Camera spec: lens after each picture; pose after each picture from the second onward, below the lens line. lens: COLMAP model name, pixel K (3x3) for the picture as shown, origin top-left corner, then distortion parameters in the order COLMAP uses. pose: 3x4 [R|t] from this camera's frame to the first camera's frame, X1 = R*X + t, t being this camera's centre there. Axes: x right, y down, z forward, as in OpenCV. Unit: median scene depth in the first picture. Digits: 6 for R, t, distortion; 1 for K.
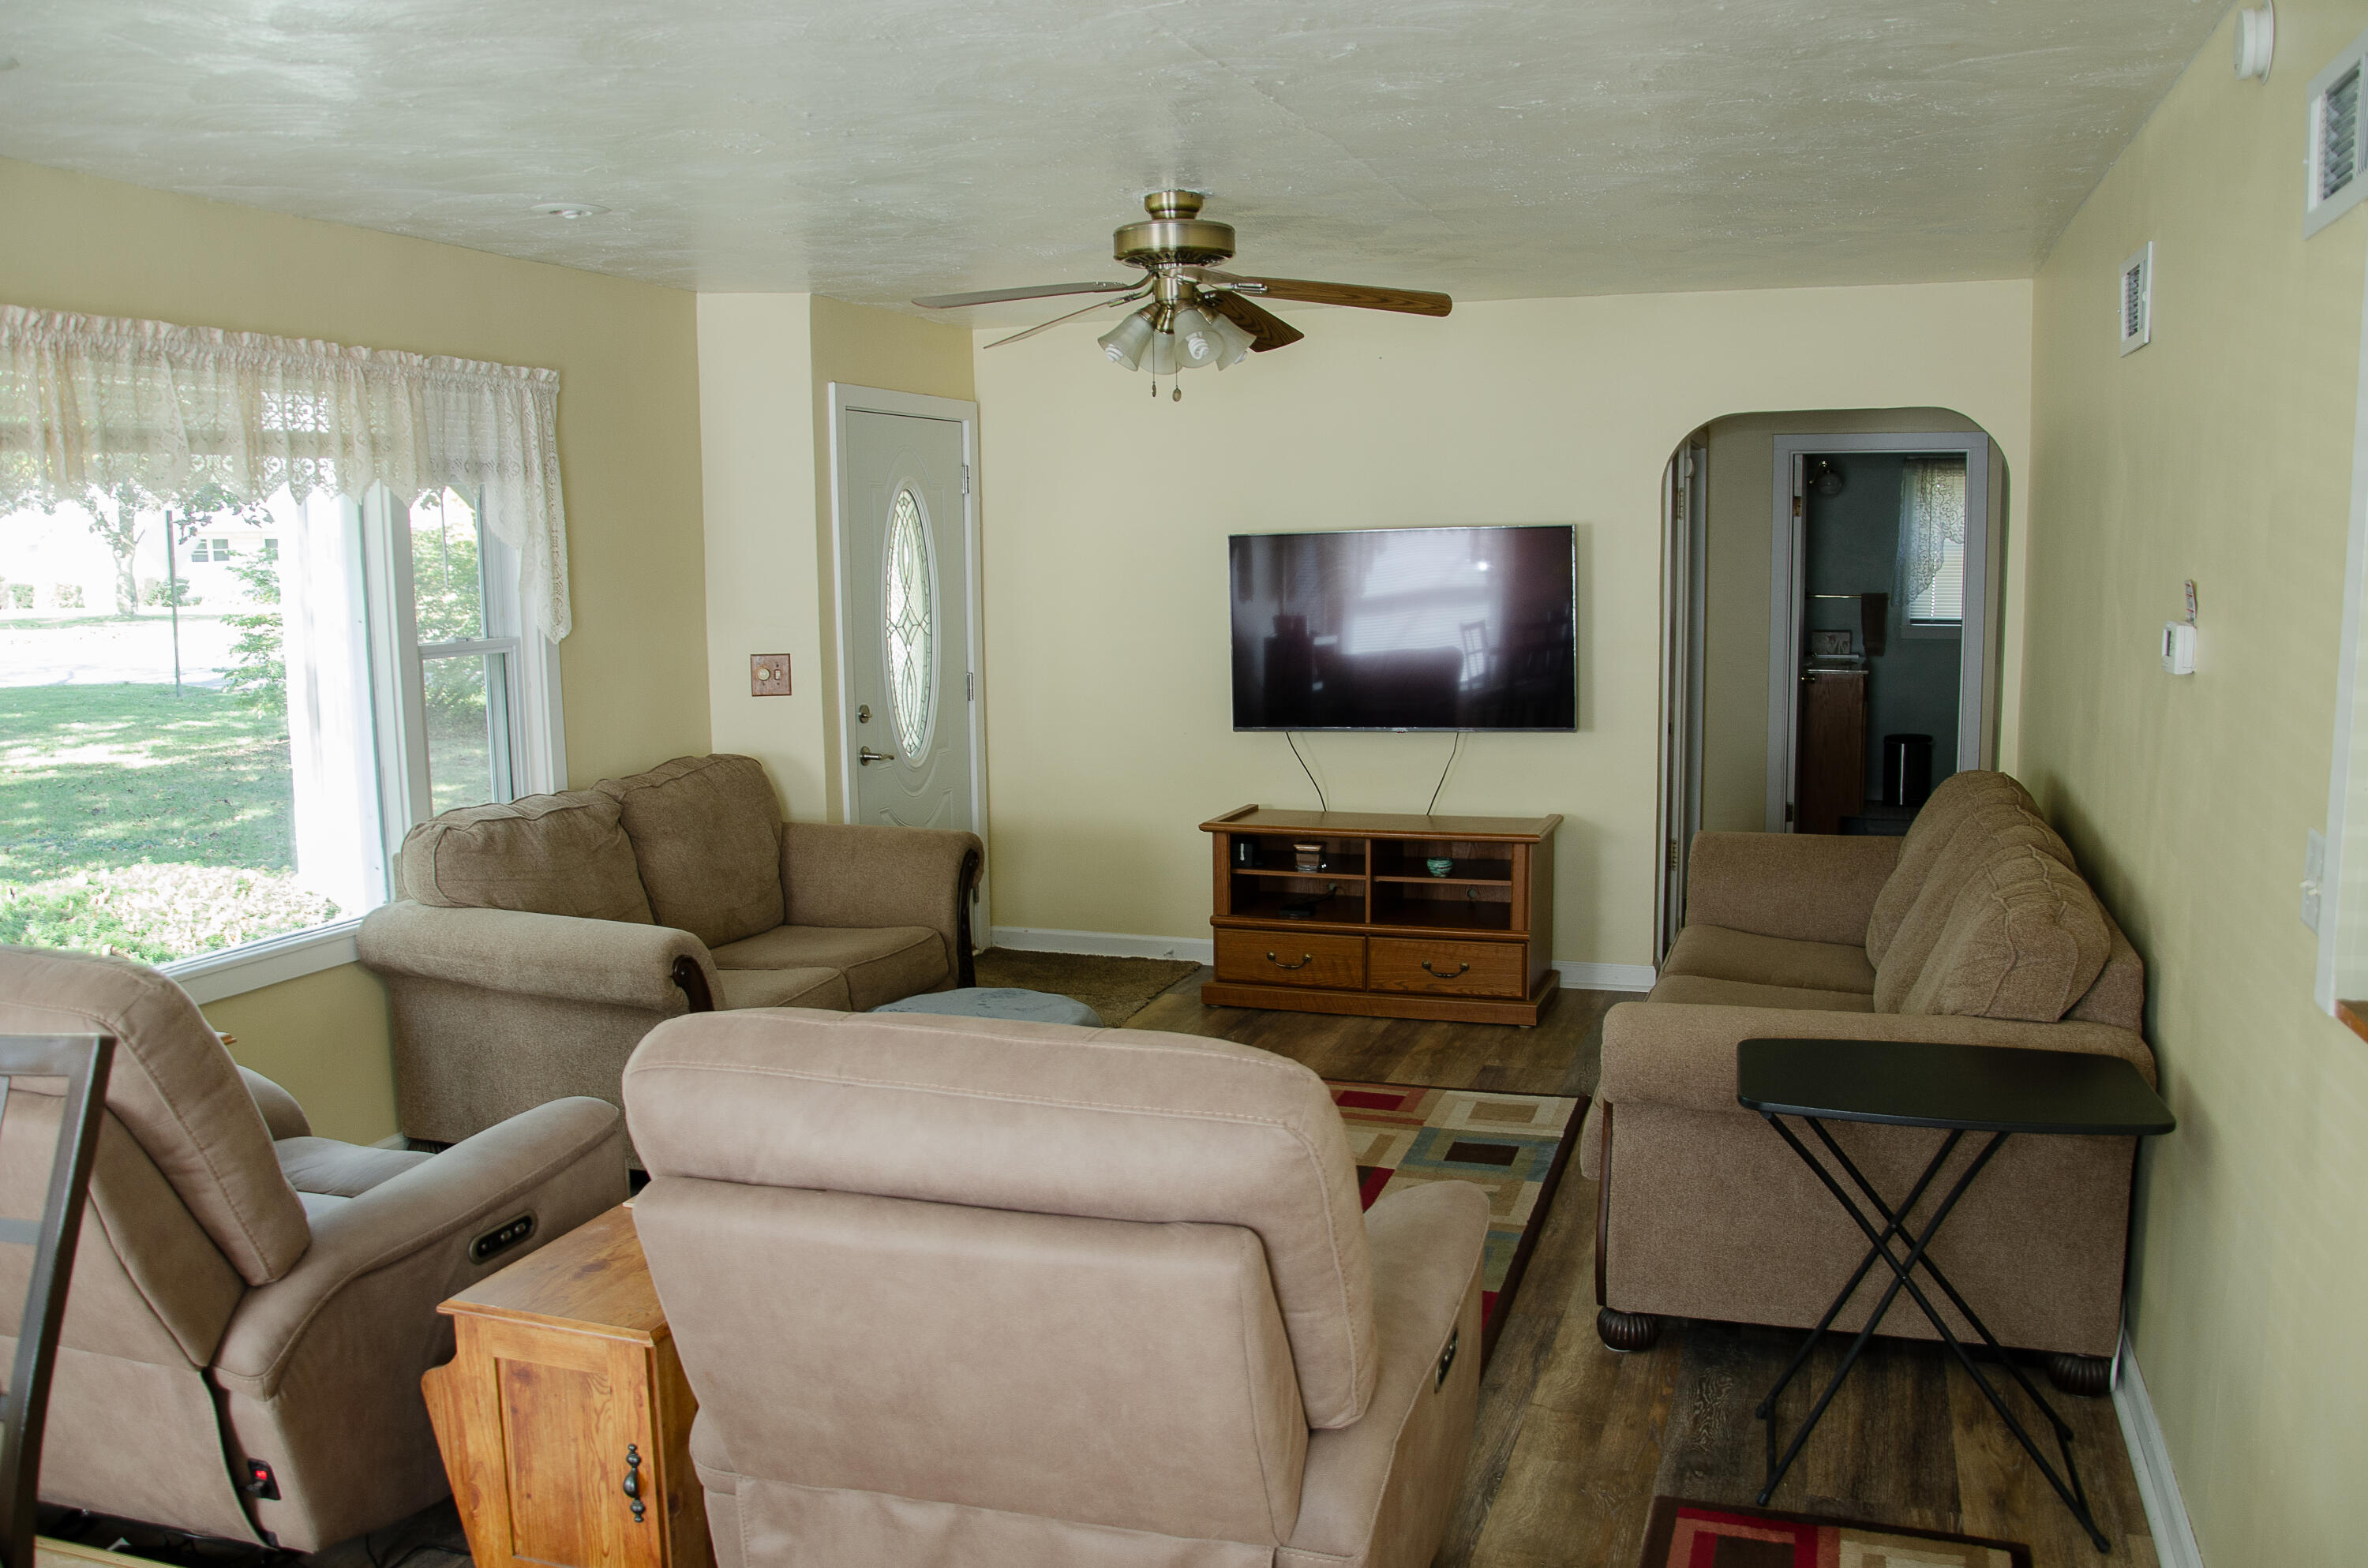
lens RADIAL K [[1874.5, 0, 1183.2], [0, 1874.5, 774.2], [0, 0, 1]] dist [-0.118114, 0.036021]
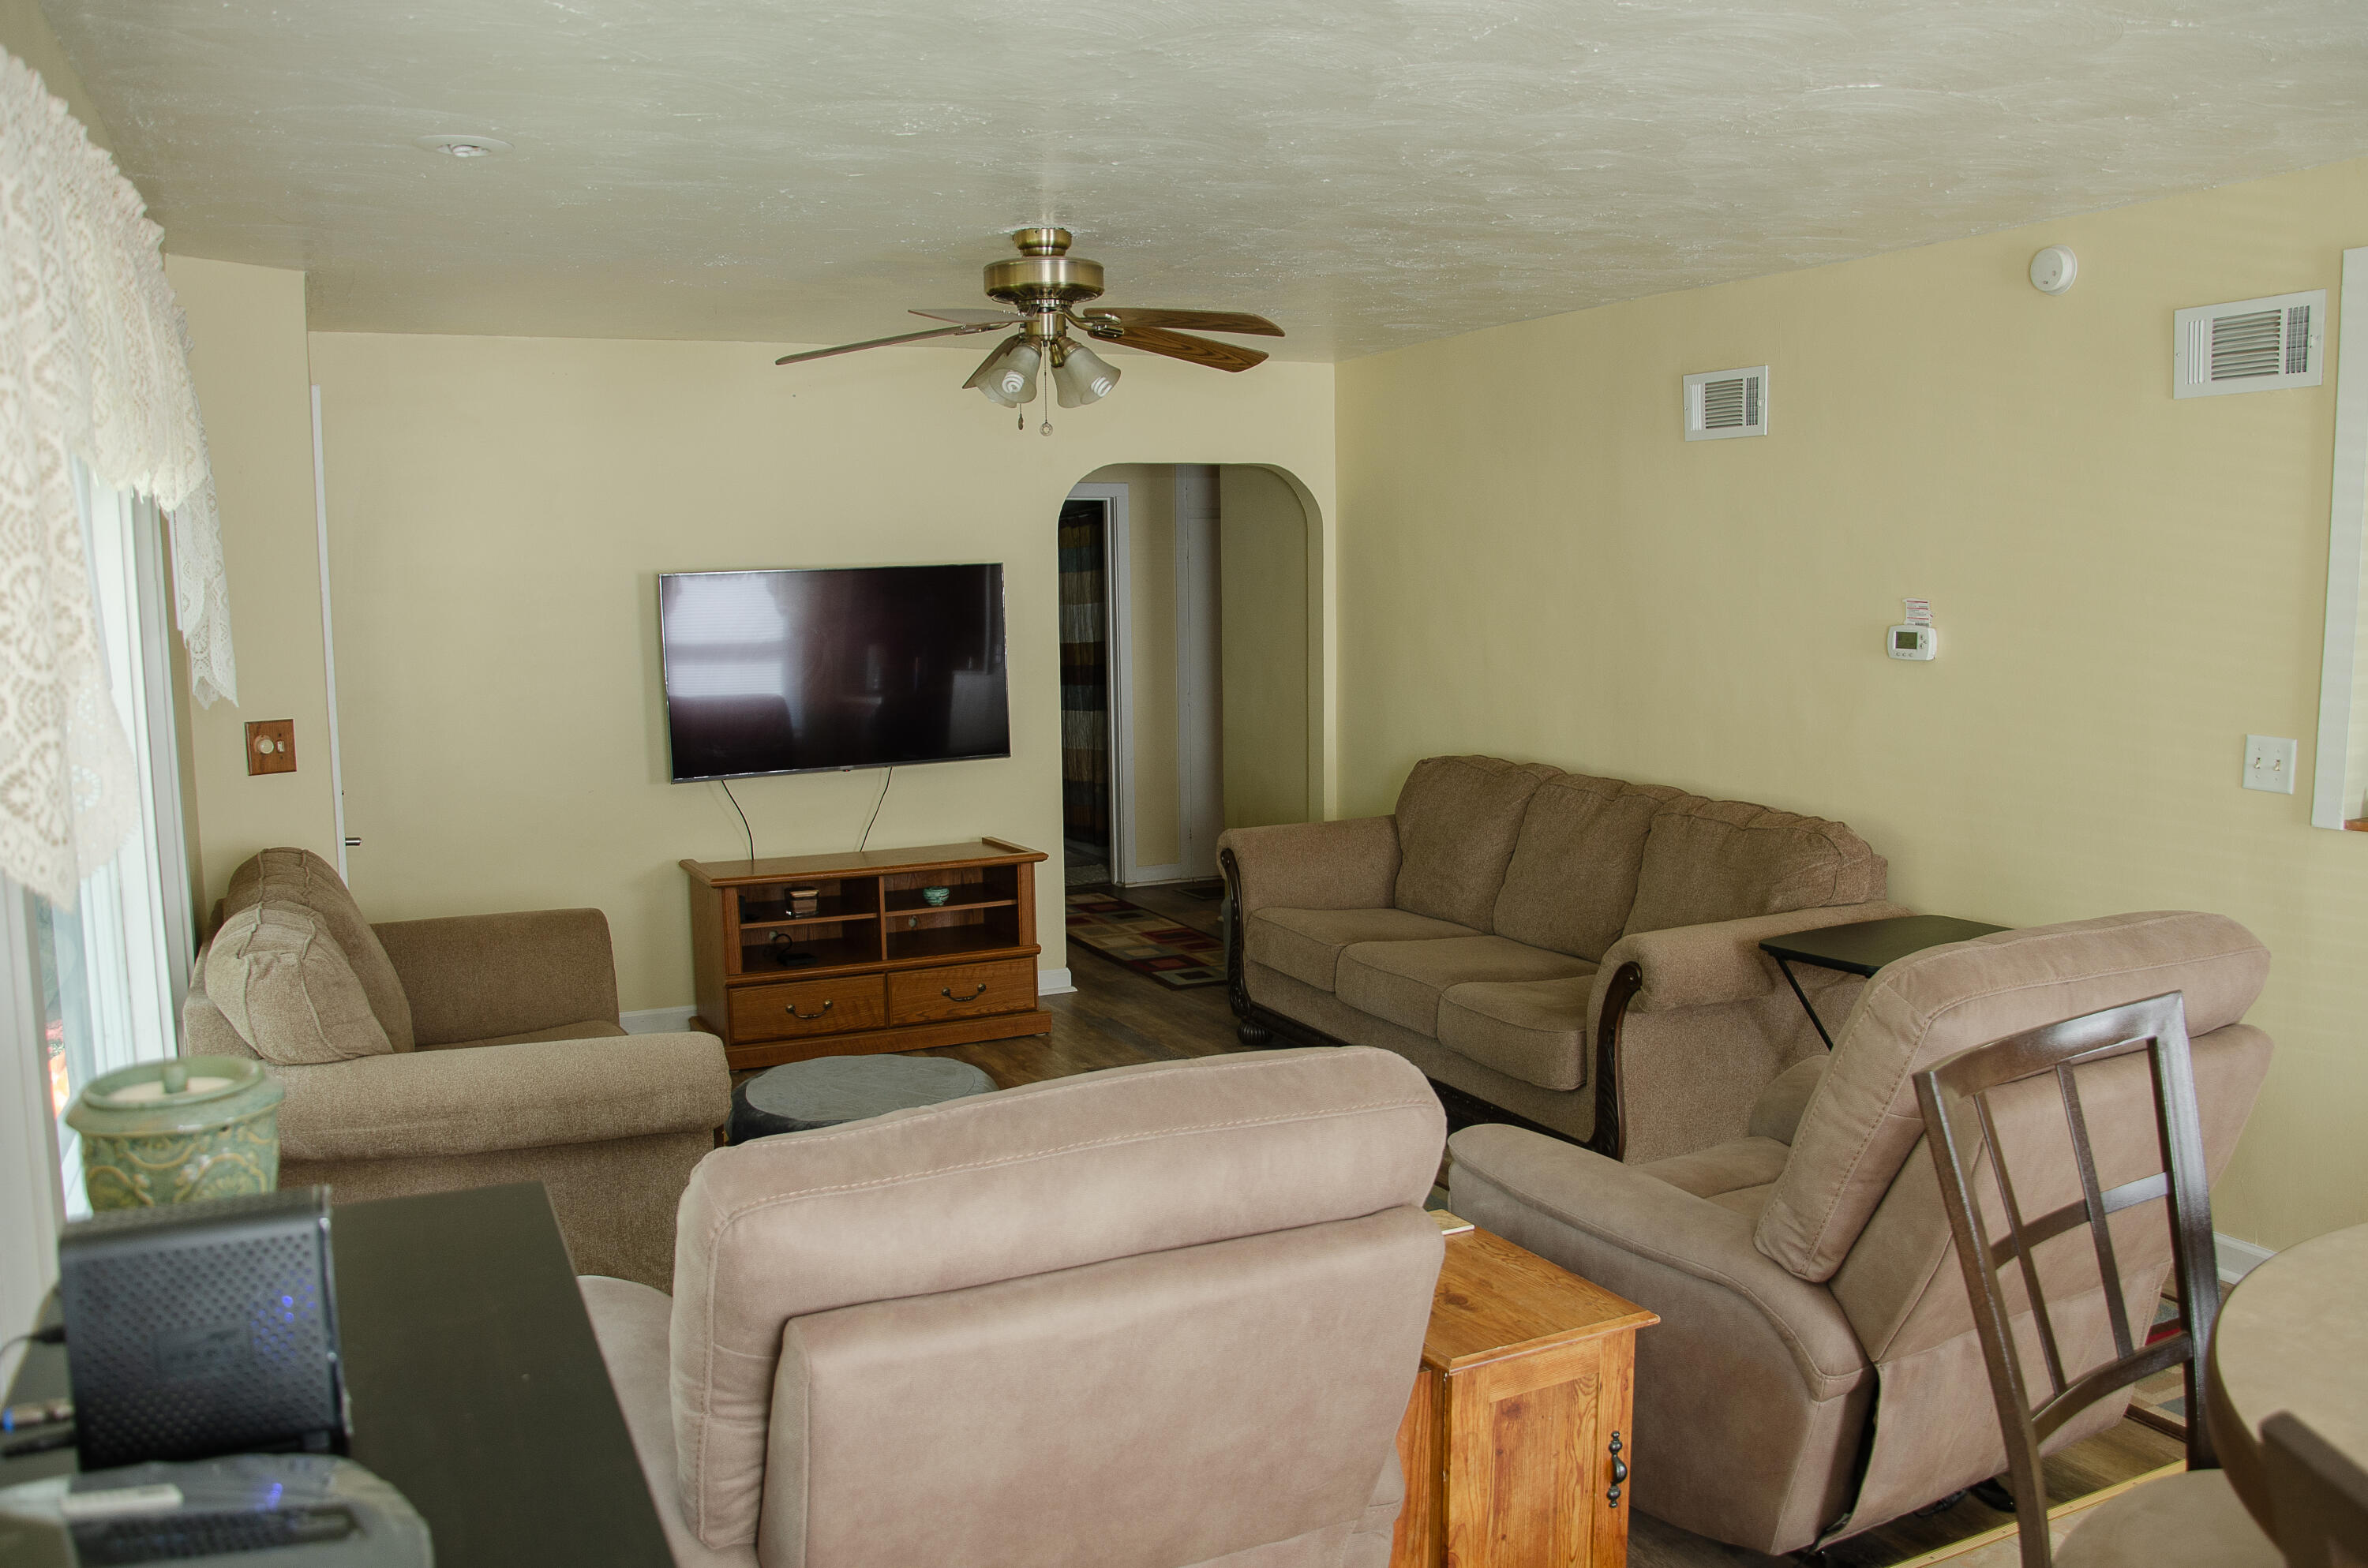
lens RADIAL K [[1874.5, 0, 1184.3], [0, 1874.5, 788.8], [0, 0, 1]] dist [-0.118114, 0.036021]
pose [[0.713515, -0.075817, 0.696526, -0.676713], [0.089784, 0.995826, 0.016421, -0.019634], [-0.694863, 0.050821, 0.717344, 0.235077]]
